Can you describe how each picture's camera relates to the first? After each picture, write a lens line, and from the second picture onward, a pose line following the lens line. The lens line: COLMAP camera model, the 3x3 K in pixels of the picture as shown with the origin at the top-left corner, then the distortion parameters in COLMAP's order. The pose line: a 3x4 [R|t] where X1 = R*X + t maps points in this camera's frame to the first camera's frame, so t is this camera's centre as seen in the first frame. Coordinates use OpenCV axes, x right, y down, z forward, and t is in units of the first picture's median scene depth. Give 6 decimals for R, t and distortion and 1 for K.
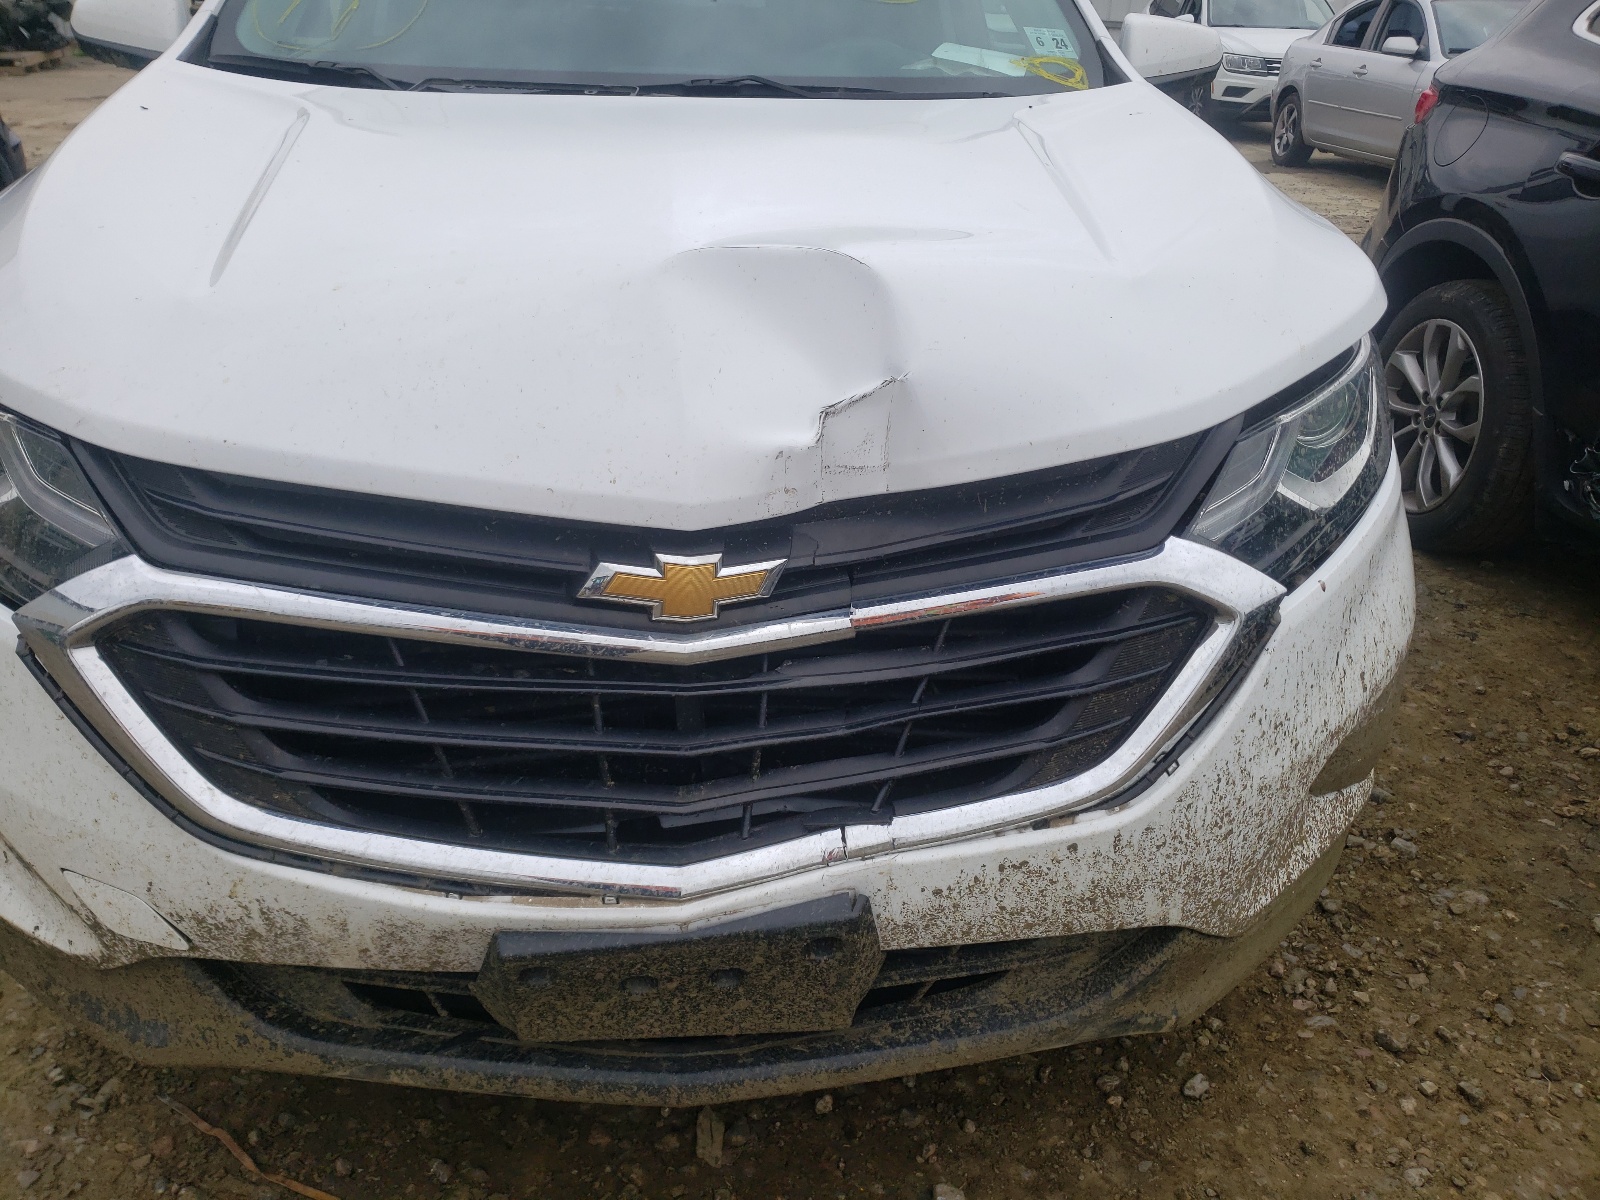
lens RADIAL K [[1207.7, 0, 795.0], [0, 1207.7, 586.0], [0, 0, 1]] dist [0.049106, -0.002271]
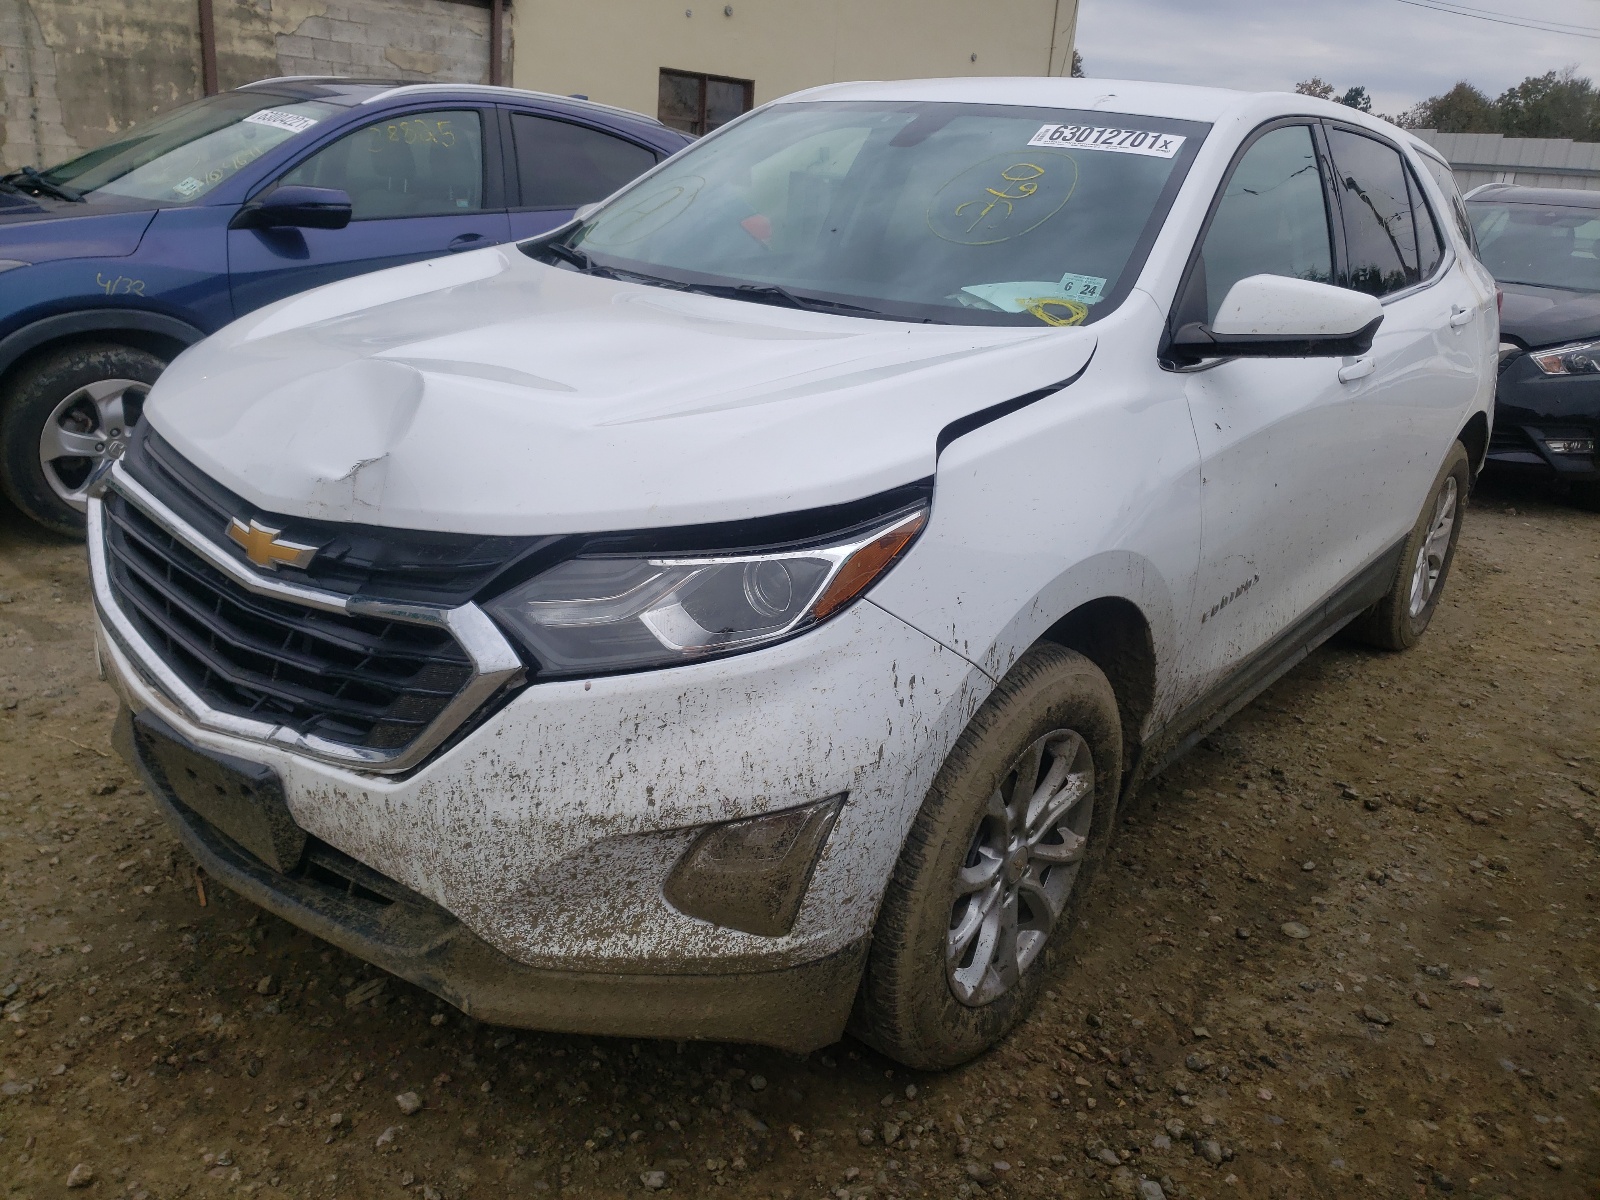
lens RADIAL K [[1207.7, 0, 790.9], [0, 1207.7, 609.2], [0, 0, 1]] dist [0.049106, -0.002271]
pose [[0.726388, 0.263533, -0.634753, 1.421170], [-0.353246, 0.935396, -0.015889, -0.136316], [0.589558, 0.235765, 0.772552, 0.159067]]
